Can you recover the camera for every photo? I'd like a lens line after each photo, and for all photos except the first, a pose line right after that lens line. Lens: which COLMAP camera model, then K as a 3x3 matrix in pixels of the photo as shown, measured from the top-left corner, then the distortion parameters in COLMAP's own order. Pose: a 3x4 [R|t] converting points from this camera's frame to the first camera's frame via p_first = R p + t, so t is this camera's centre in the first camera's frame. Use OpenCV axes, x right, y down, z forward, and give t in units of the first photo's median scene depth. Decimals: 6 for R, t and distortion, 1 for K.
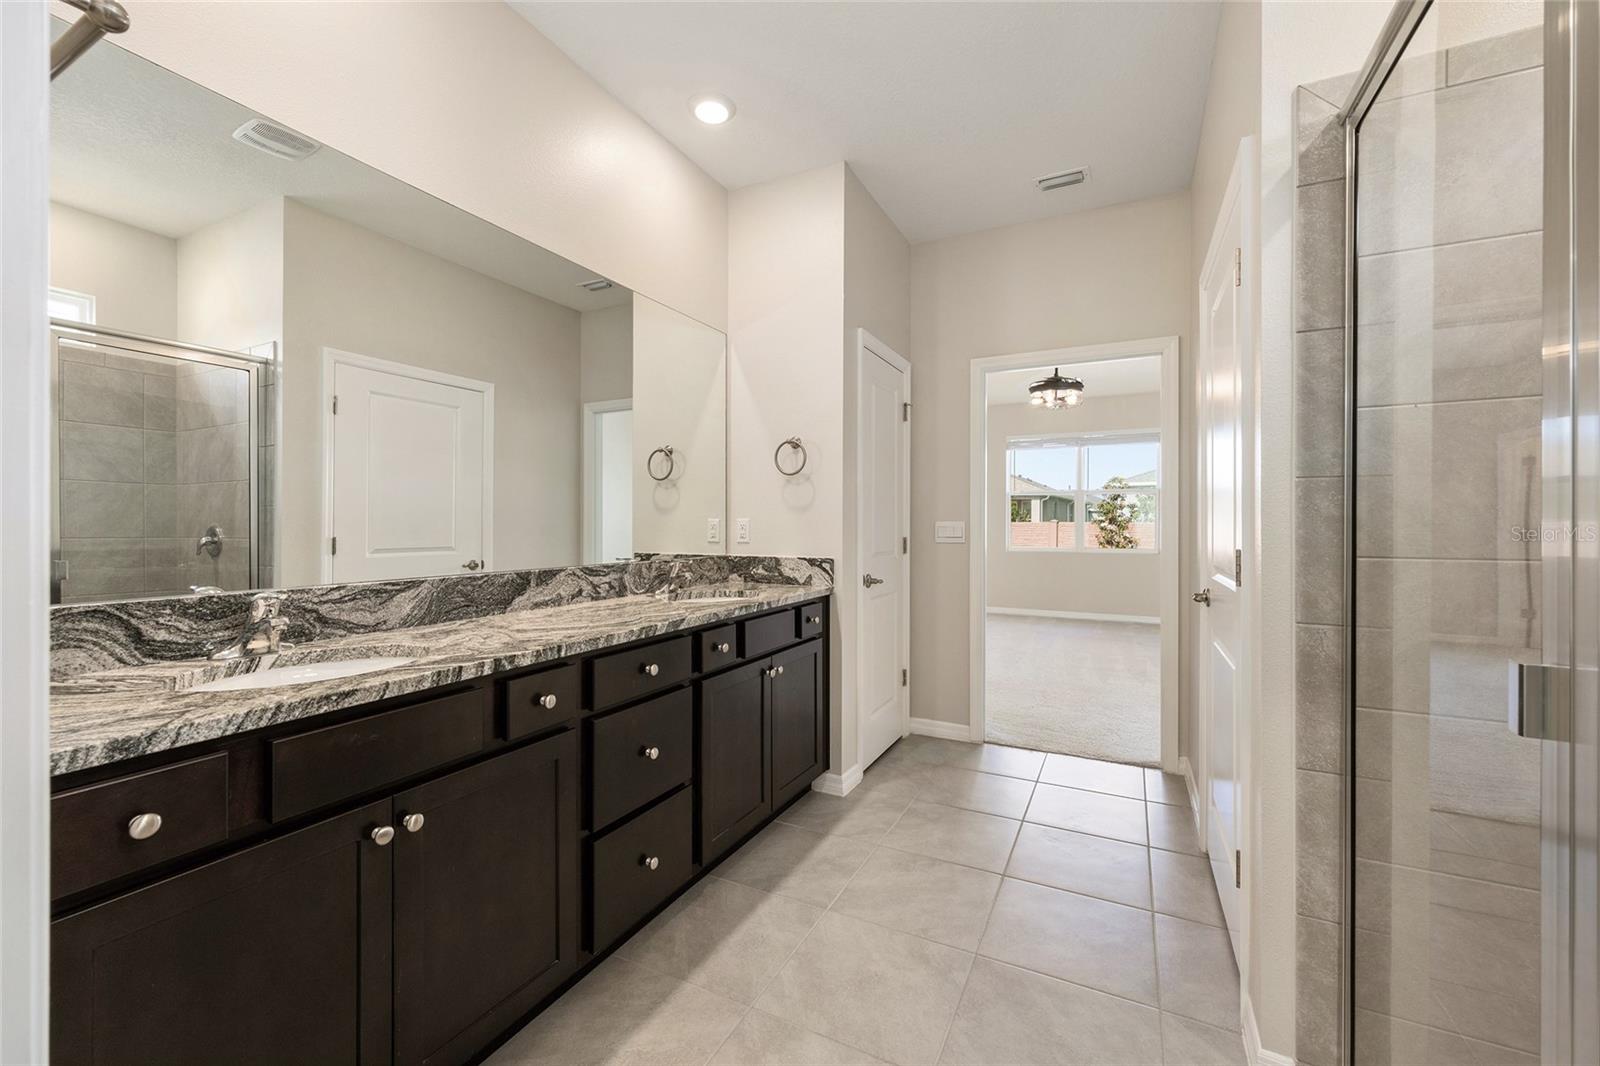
lens RADIAL K [[639.7, 0, 802.9], [0, 639.7, 527.6], [0, 0, 1]] dist [-0.001442, -0.000066]
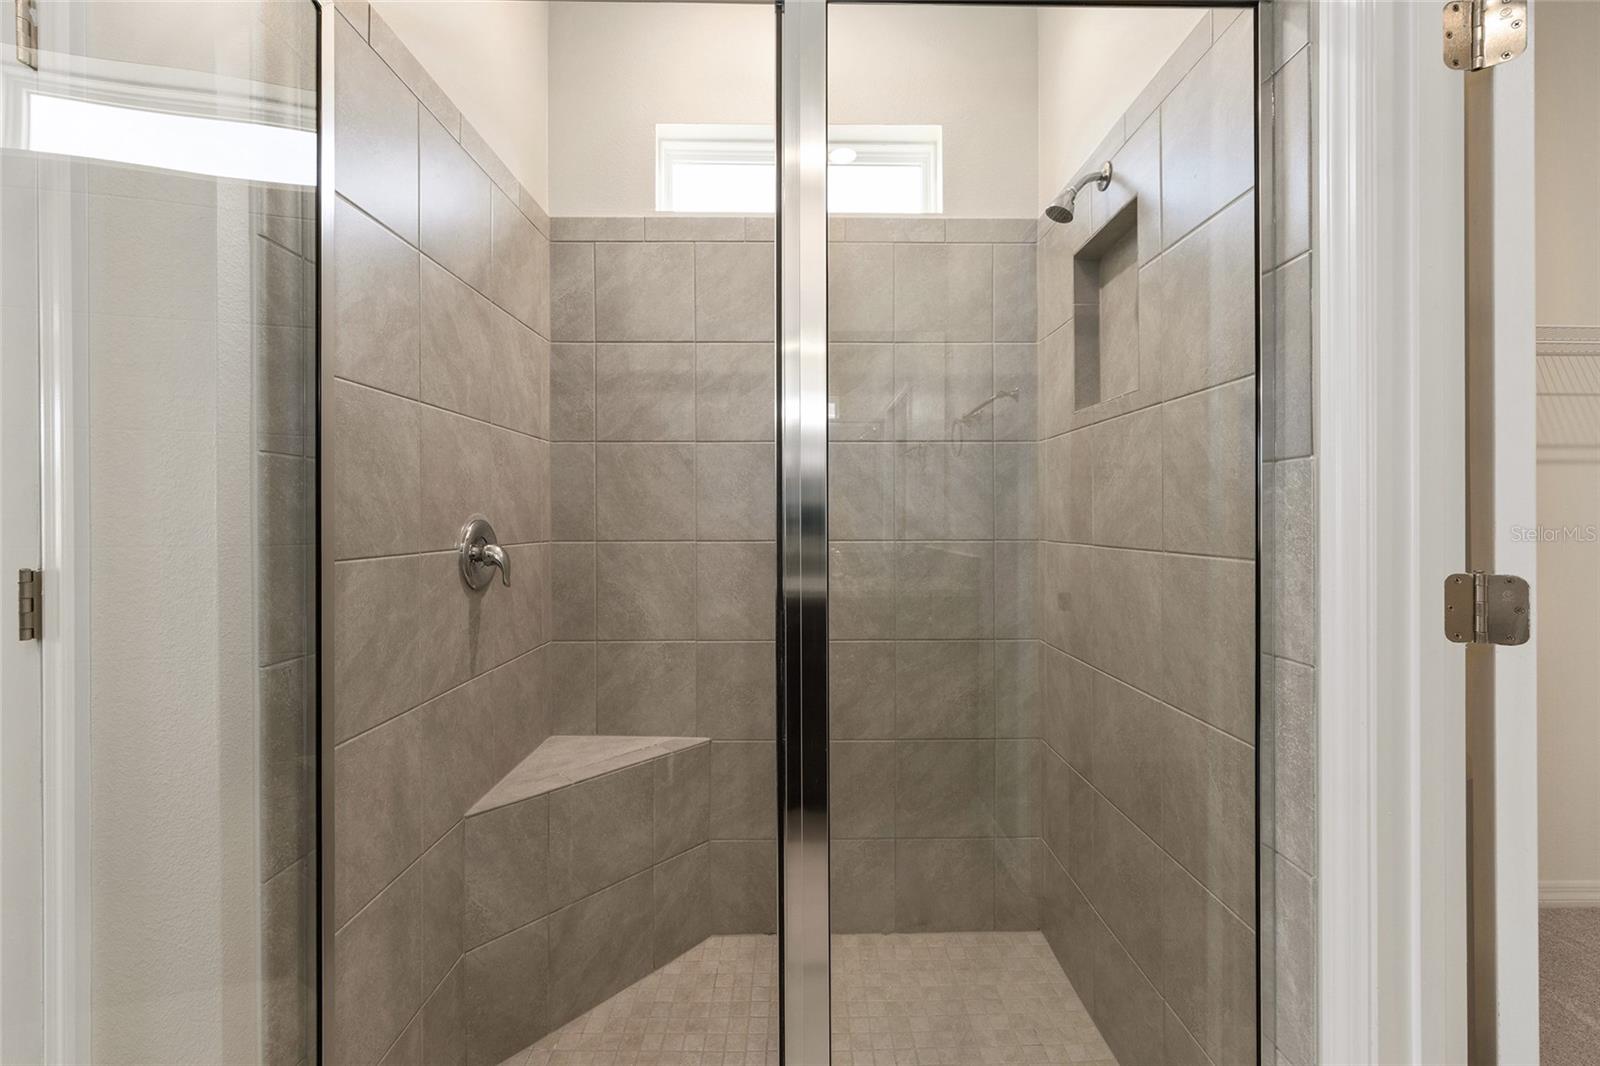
lens RADIAL K [[639.7, 0, 802.9], [0, 639.7, 527.6], [0, 0, 1]] dist [-0.001442, -0.000066]
pose [[-0.459644, -0.002863, 0.888099, -0.060680], [0.003312, 0.999982, 0.004938, 0.001201], [-0.888097, 0.005211, -0.459626, 0.556220]]
